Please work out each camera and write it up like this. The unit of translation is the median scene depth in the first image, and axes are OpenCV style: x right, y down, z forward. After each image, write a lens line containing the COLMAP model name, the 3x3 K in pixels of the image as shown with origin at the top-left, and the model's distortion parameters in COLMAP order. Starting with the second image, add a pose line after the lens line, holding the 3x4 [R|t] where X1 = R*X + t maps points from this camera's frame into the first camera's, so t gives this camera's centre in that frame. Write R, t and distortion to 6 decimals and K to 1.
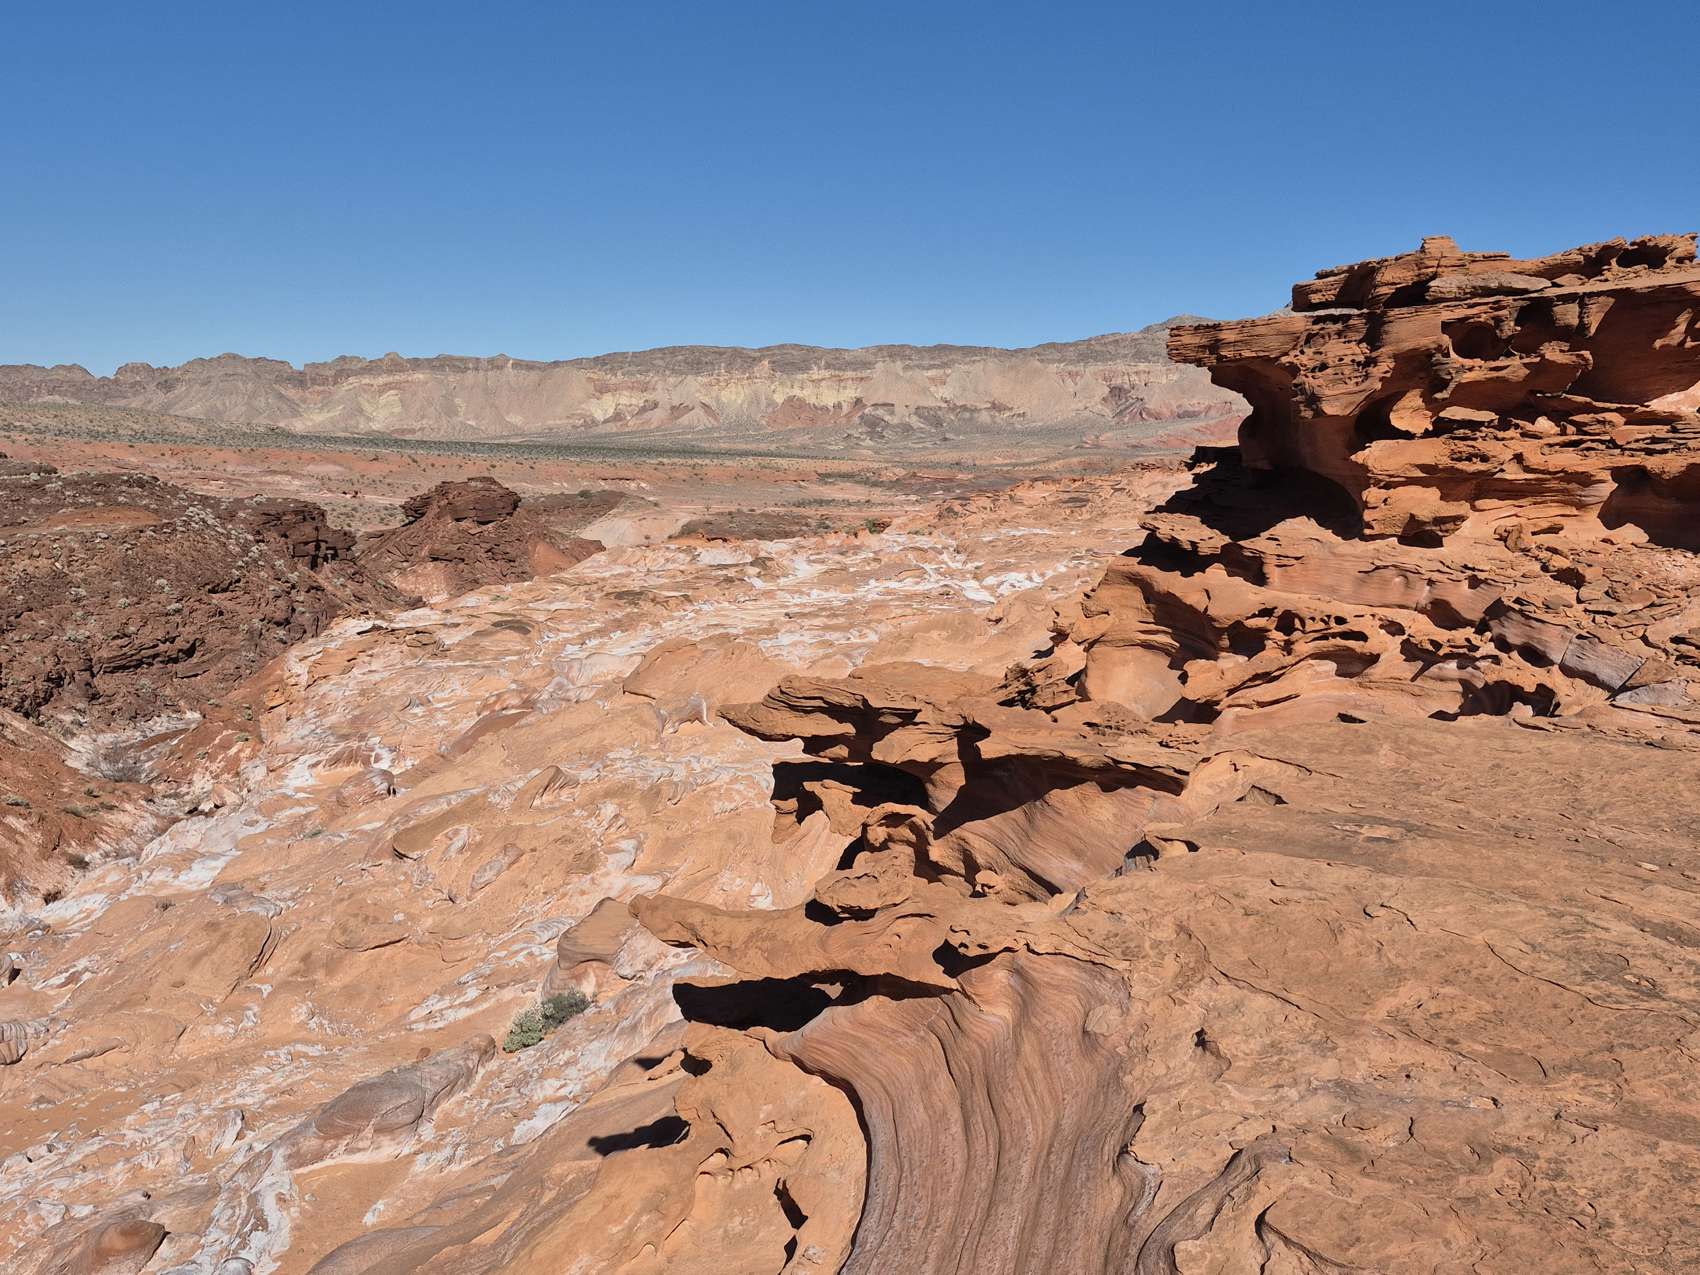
lens RADIAL K [[1517.8, 0, 850.0], [0, 1517.8, 637.5], [0, 0, 1]] dist [0.151244, -0.242734]
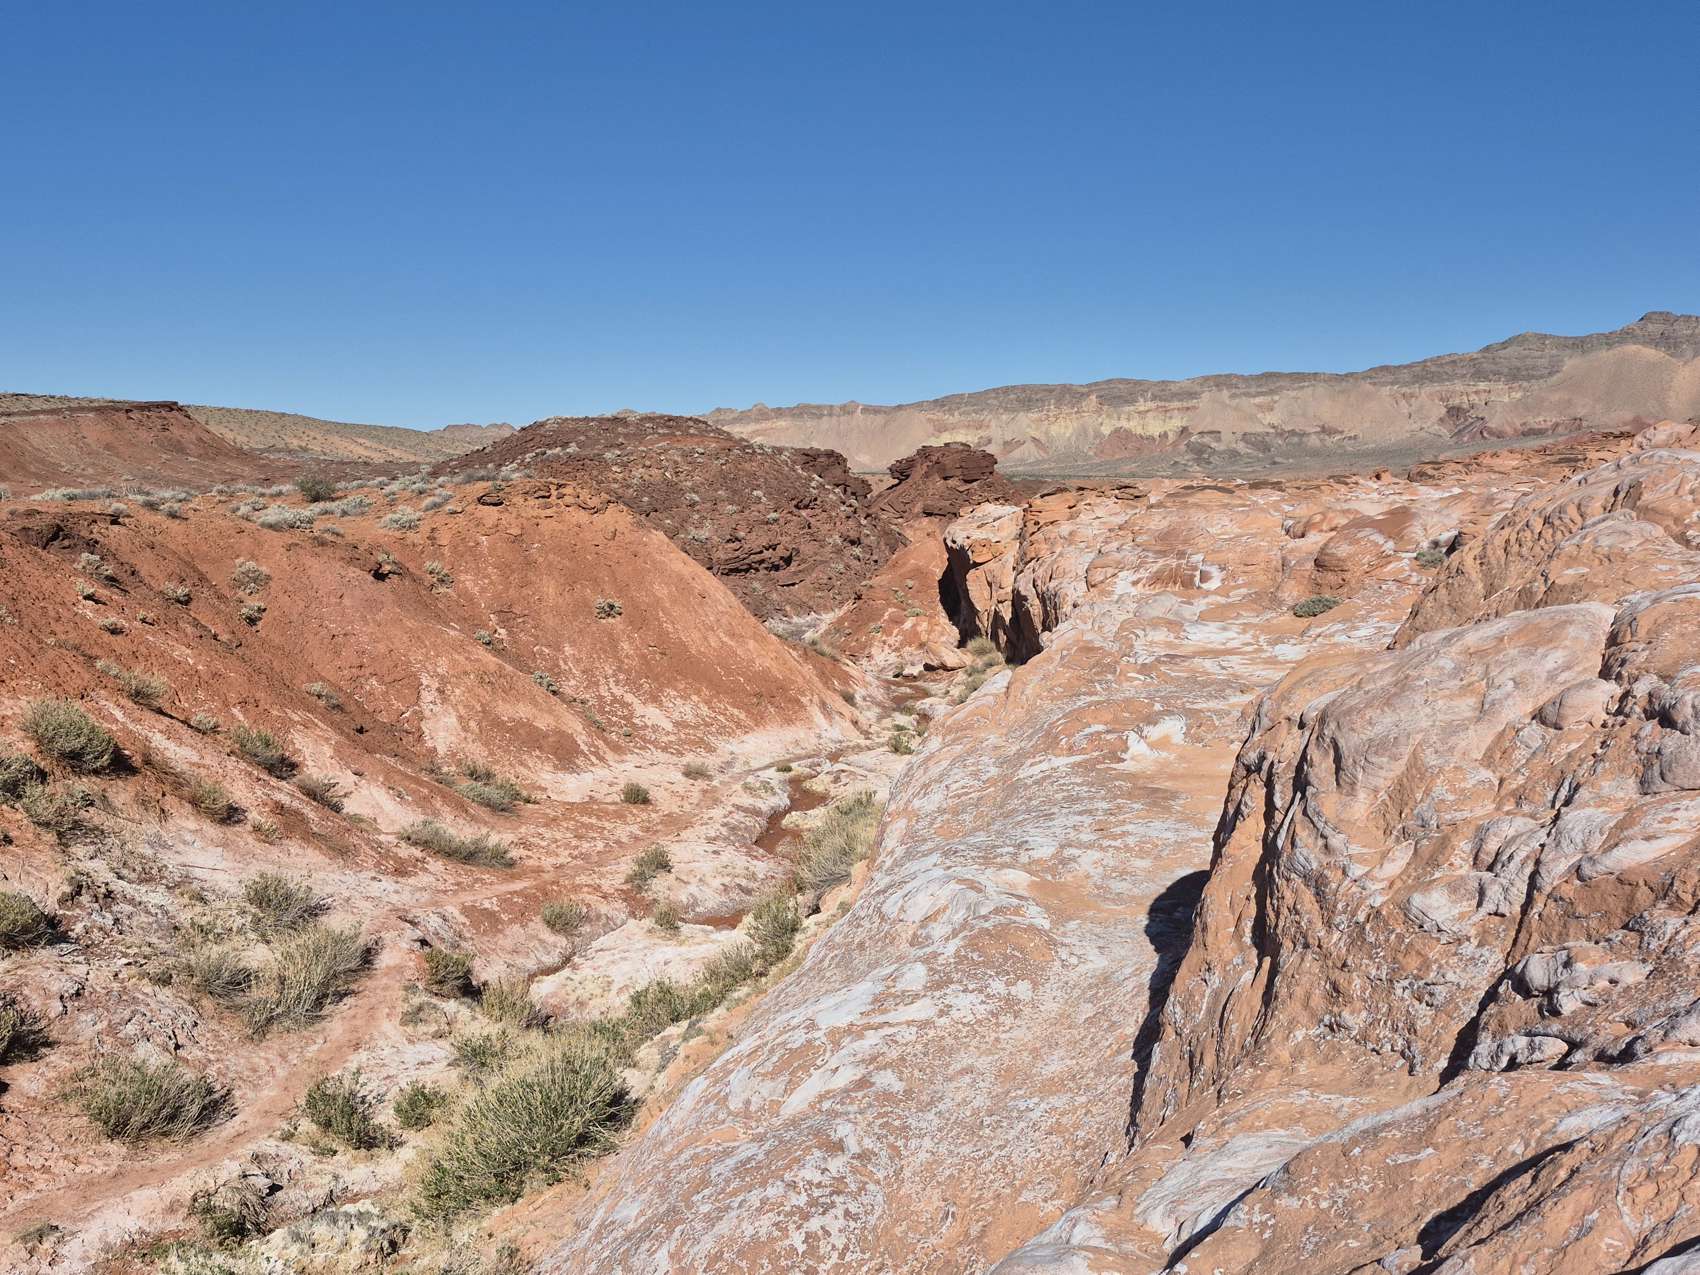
lens RADIAL K [[1407.4, 0, 840.6], [0, 1407.4, 633.8], [0, 0, 1]] dist [0.172032, -0.301031]
pose [[0.974177, 0.001680, -0.225781, -0.155354], [-0.005526, 0.999850, -0.016404, 0.058370], [0.225720, 0.017228, 0.974040, 0.103181]]
